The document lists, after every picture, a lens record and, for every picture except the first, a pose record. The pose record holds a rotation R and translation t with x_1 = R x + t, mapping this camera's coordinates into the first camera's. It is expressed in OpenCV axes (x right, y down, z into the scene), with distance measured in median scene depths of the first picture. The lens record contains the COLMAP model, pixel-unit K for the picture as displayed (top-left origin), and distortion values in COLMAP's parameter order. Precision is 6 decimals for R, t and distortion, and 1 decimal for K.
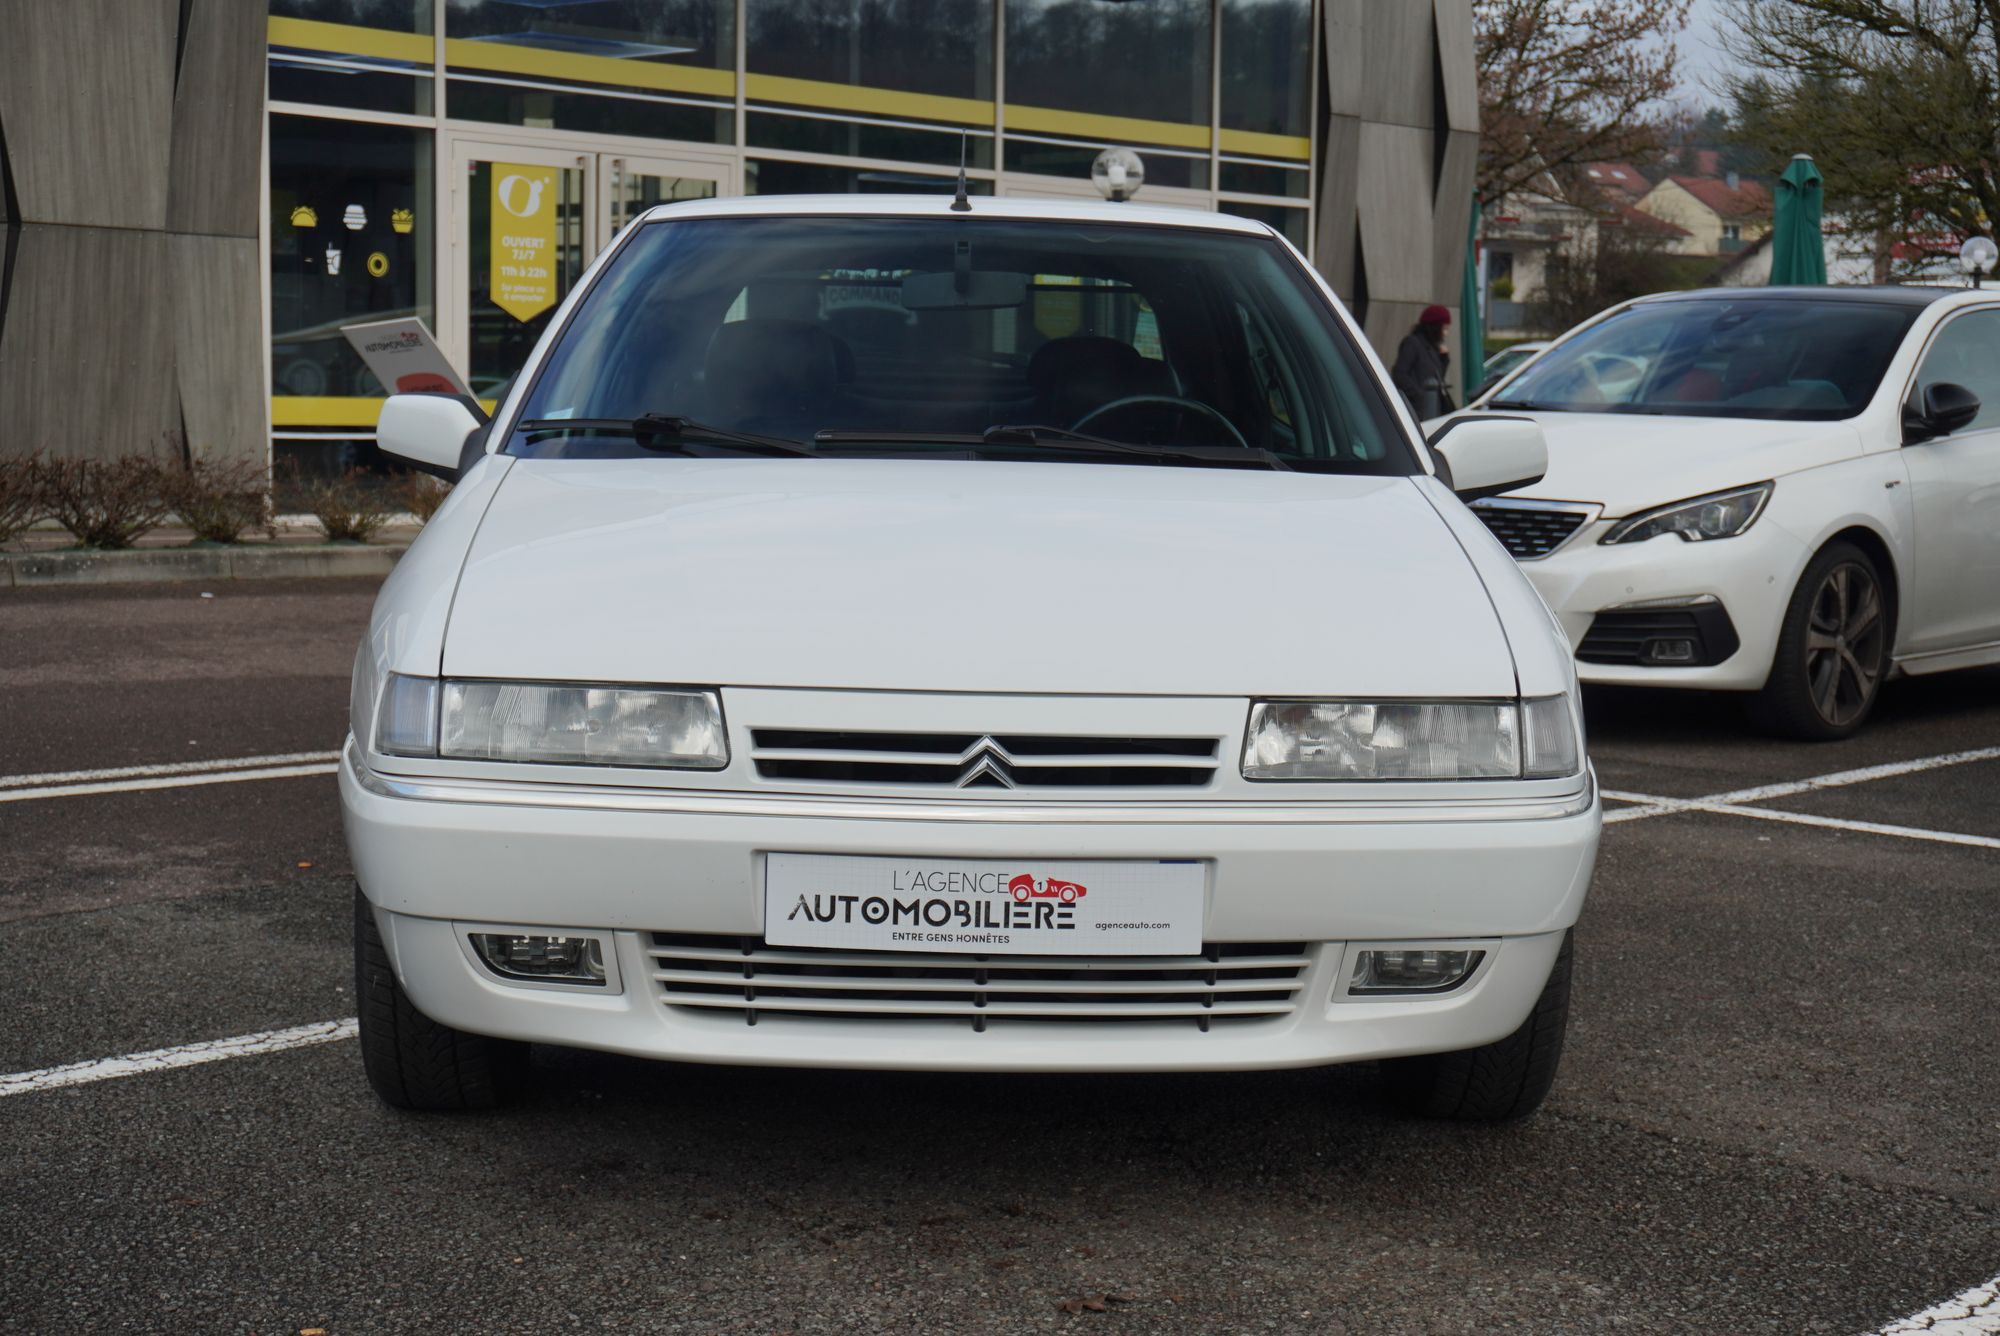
lens RADIAL K [[3013.1, 0, 1002.9], [0, 3013.1, 707.4], [0, 0, 1]] dist [0.030069, 0.000000]
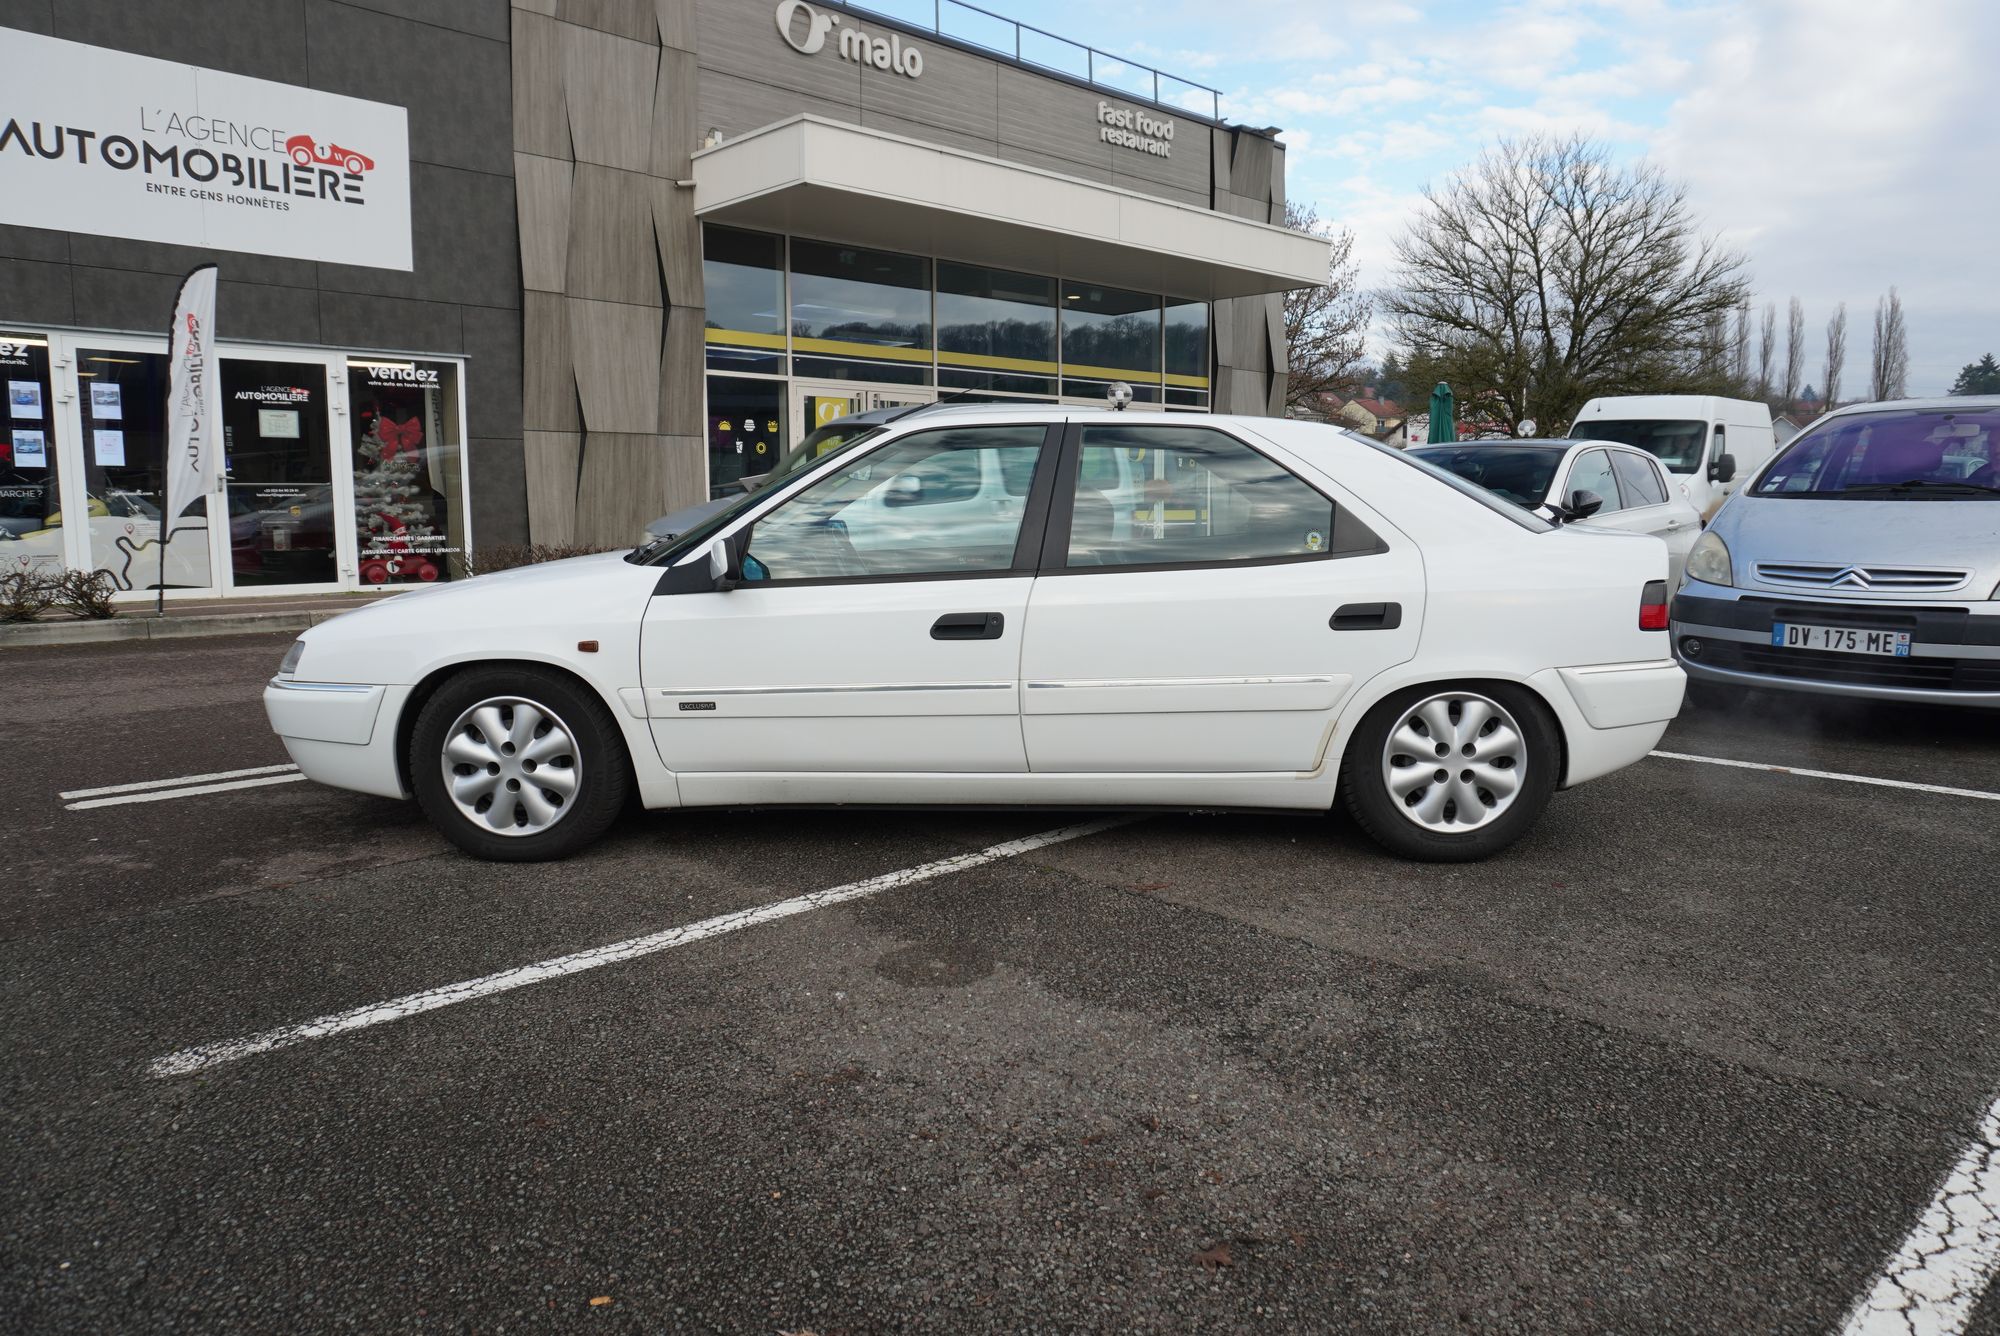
lens RADIAL K [[1330.2, 0, 1008.0], [0, 1330.2, 674.1], [0, 0, 1]] dist [-0.050417, 0.026238]
pose [[0.999160, -0.017541, -0.037037, -0.008981], [0.018444, 0.999537, 0.024195, -0.012371], [0.036596, -0.024858, 0.999021, 0.107870]]
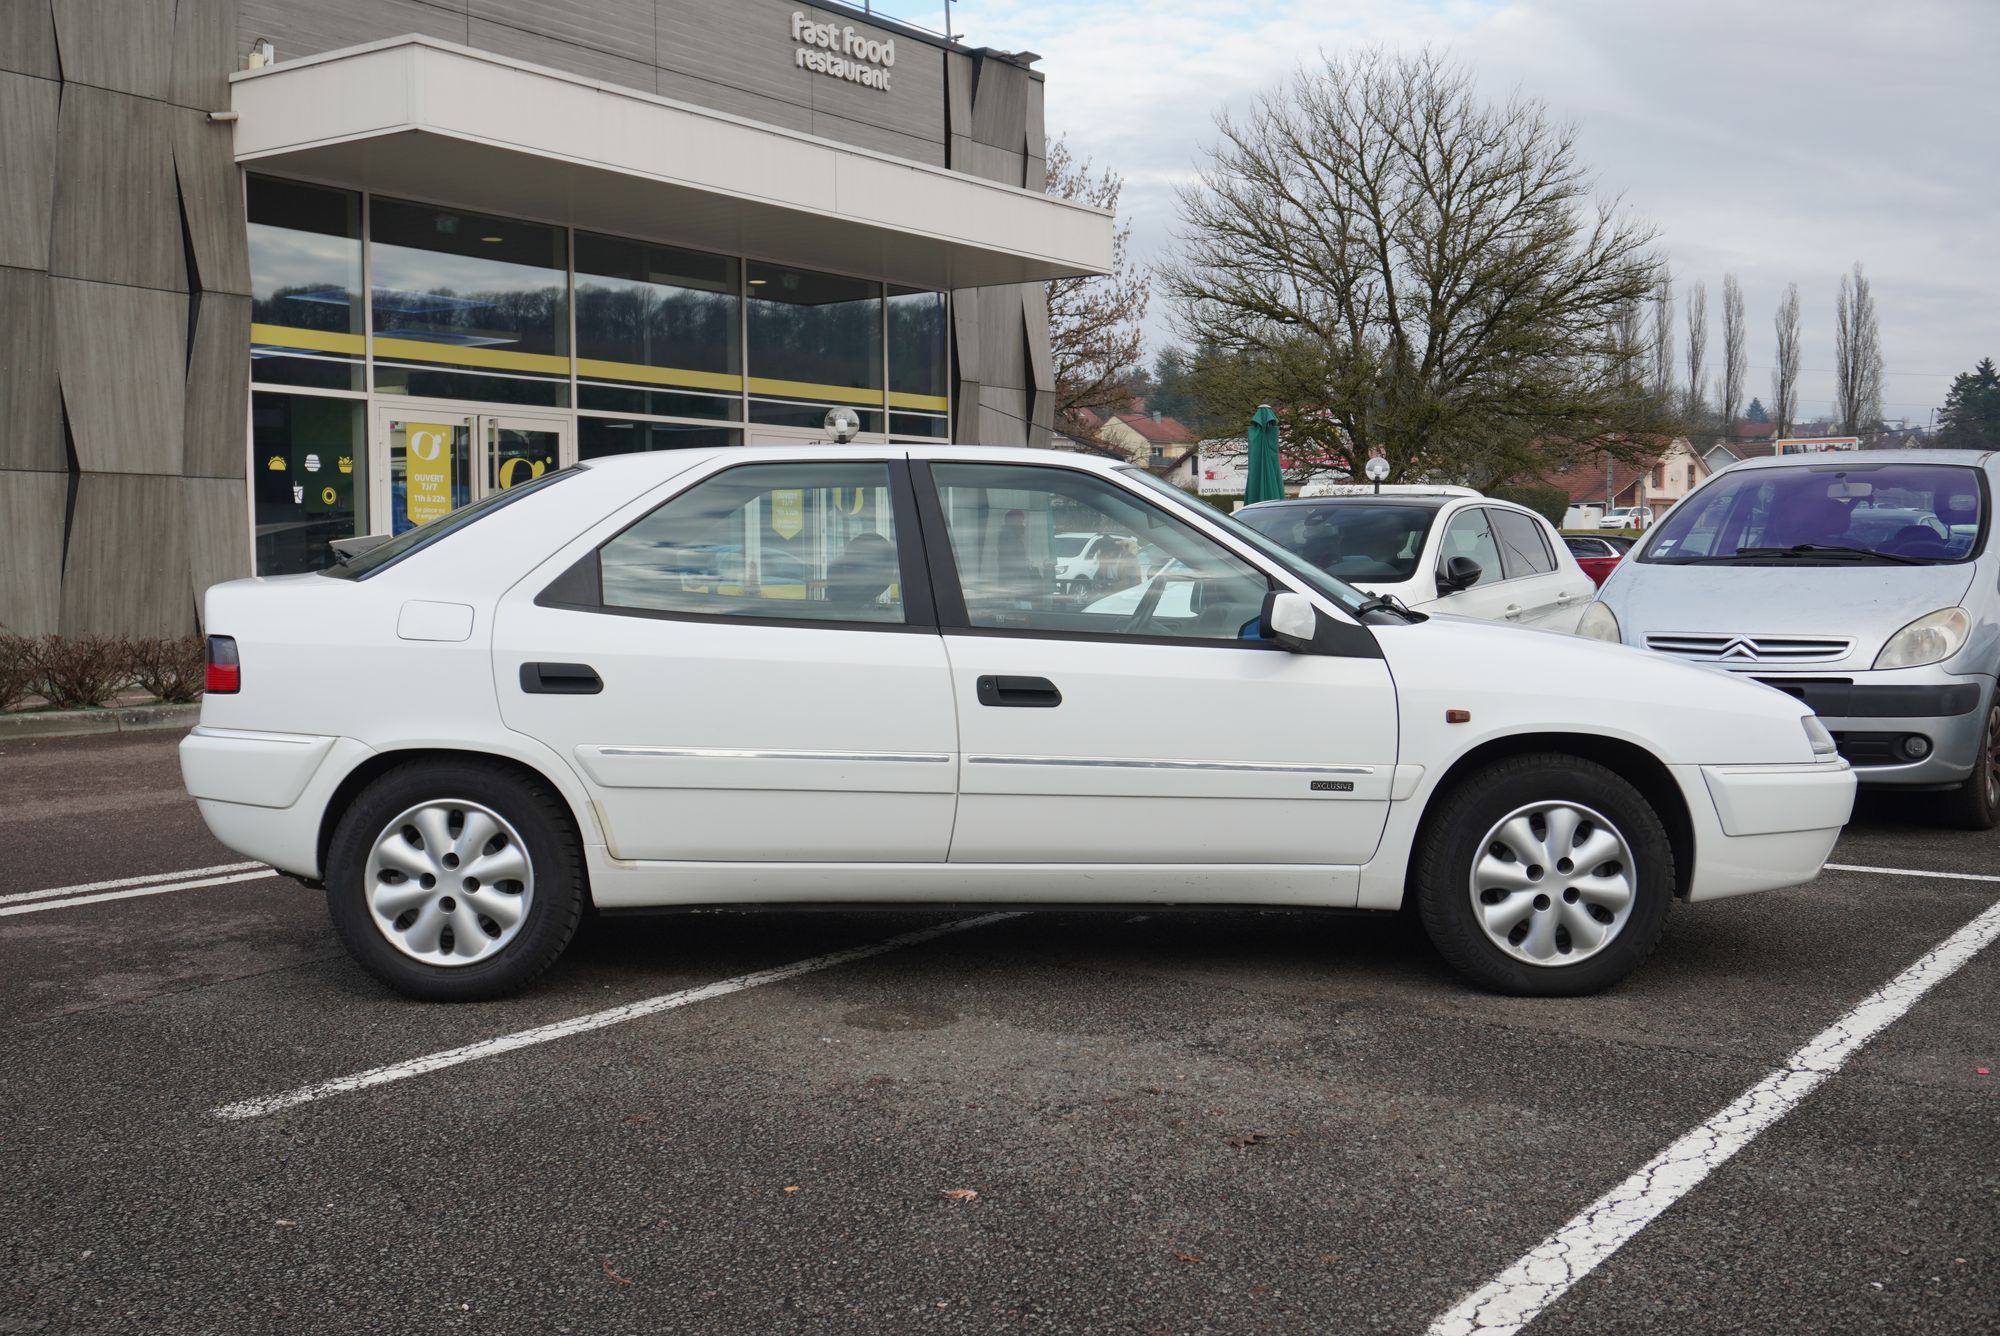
lens RADIAL K [[2118.7, 0, 995.0], [0, 2118.7, 690.5], [0, 0, 1]] dist [0.010674, 0.000000]
pose [[0.986603, -0.033873, 0.159584, -0.064954], [0.041152, 0.998247, -0.042530, -0.000539], [-0.157864, 0.048527, 0.986268, -0.027614]]
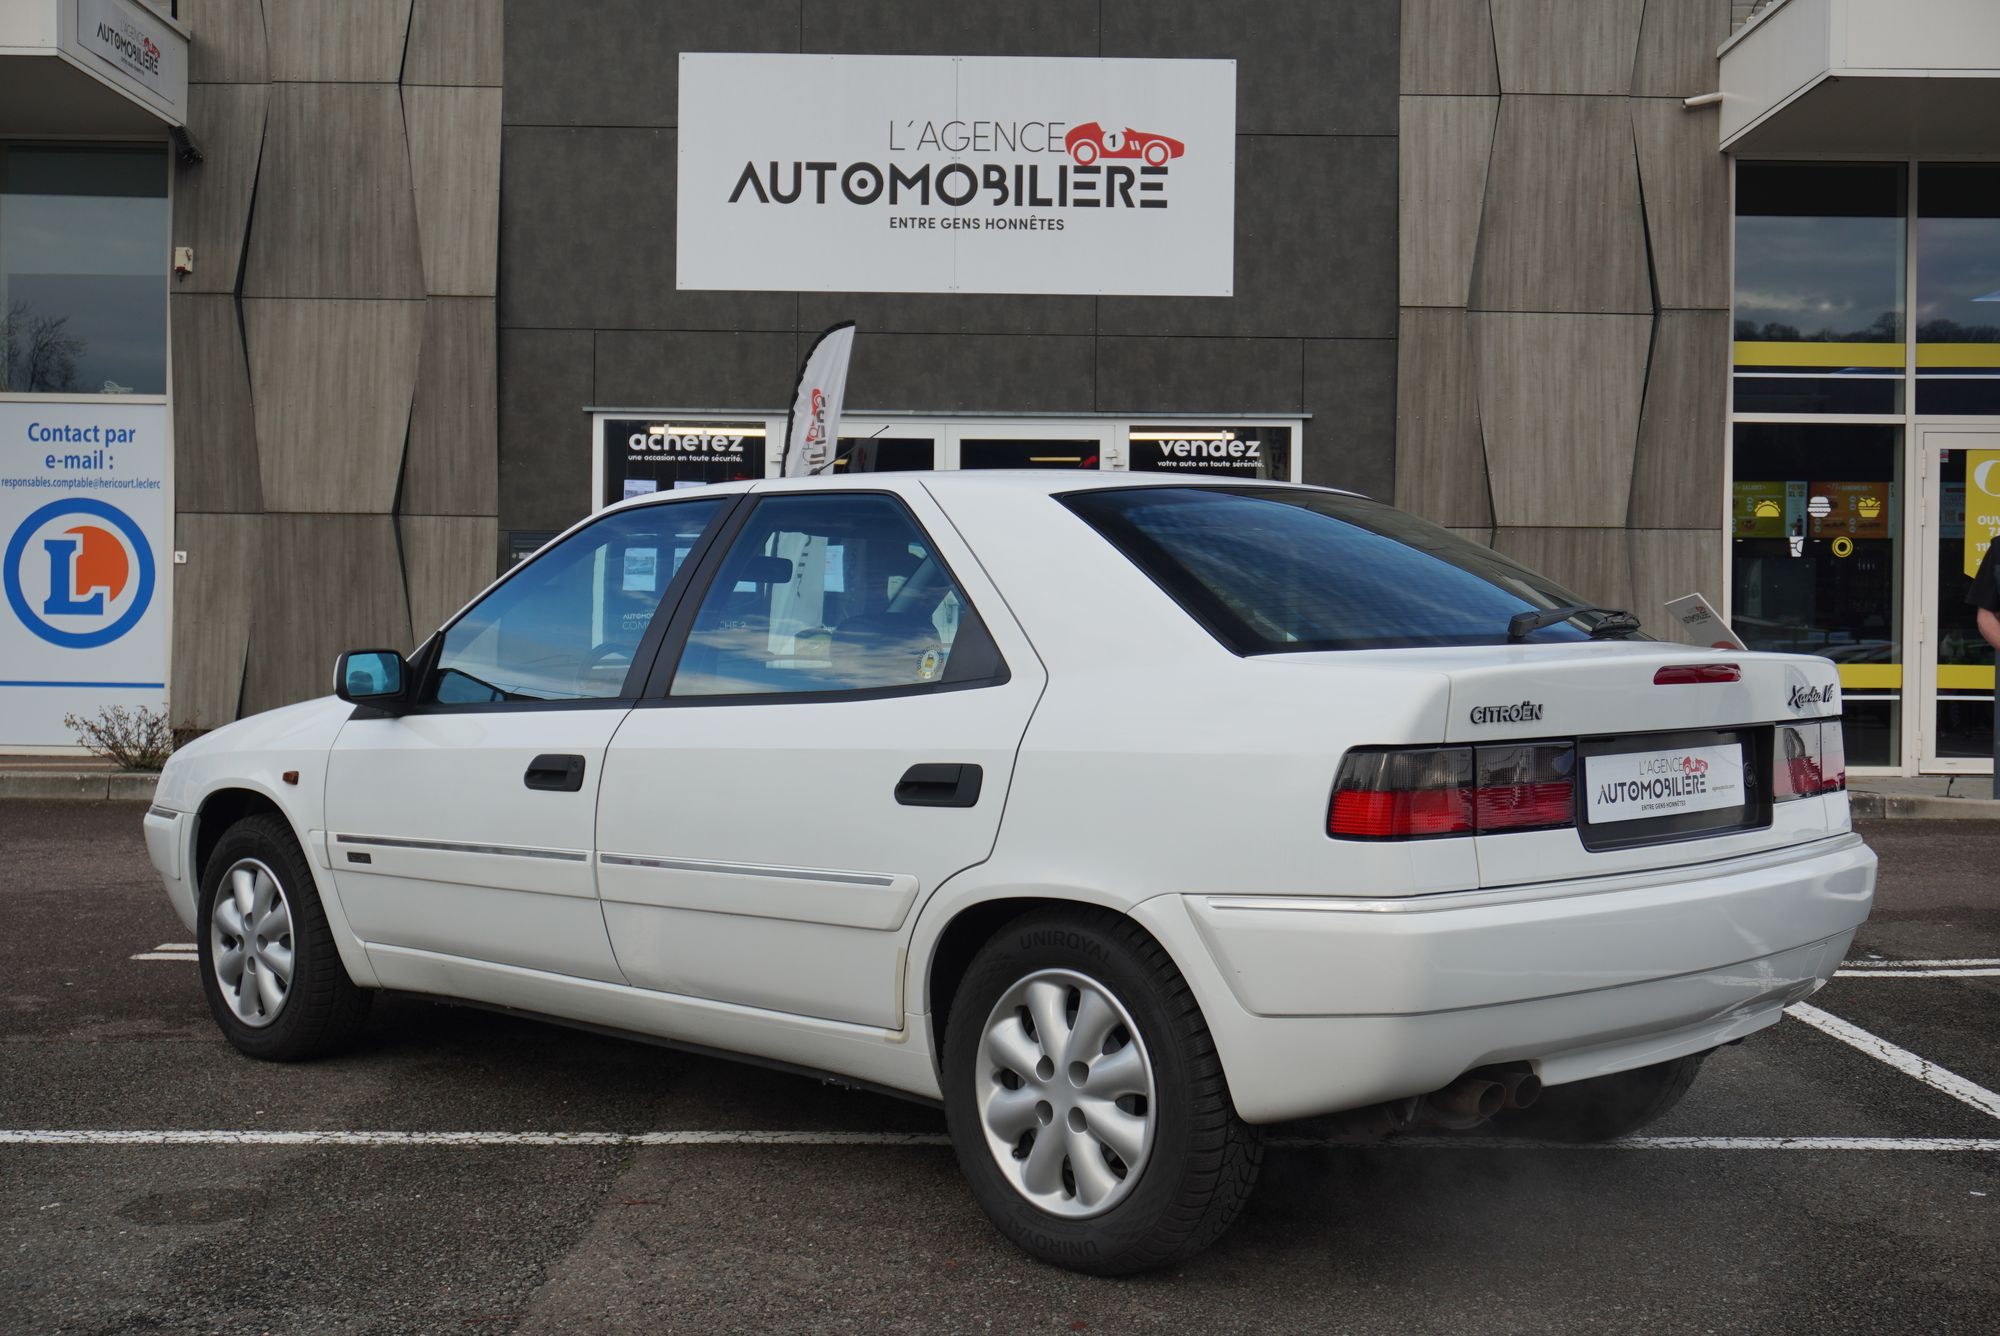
lens RADIAL K [[2426.1, 0, 1017.3], [0, 2426.1, 709.0], [0, 0, 1]] dist [-0.010118, 0.000000]
pose [[0.685657, 0.006914, -0.727892, 0.259489], [-0.069748, 0.995978, -0.056241, -0.014523], [0.724575, 0.089331, 0.683382, 0.171223]]
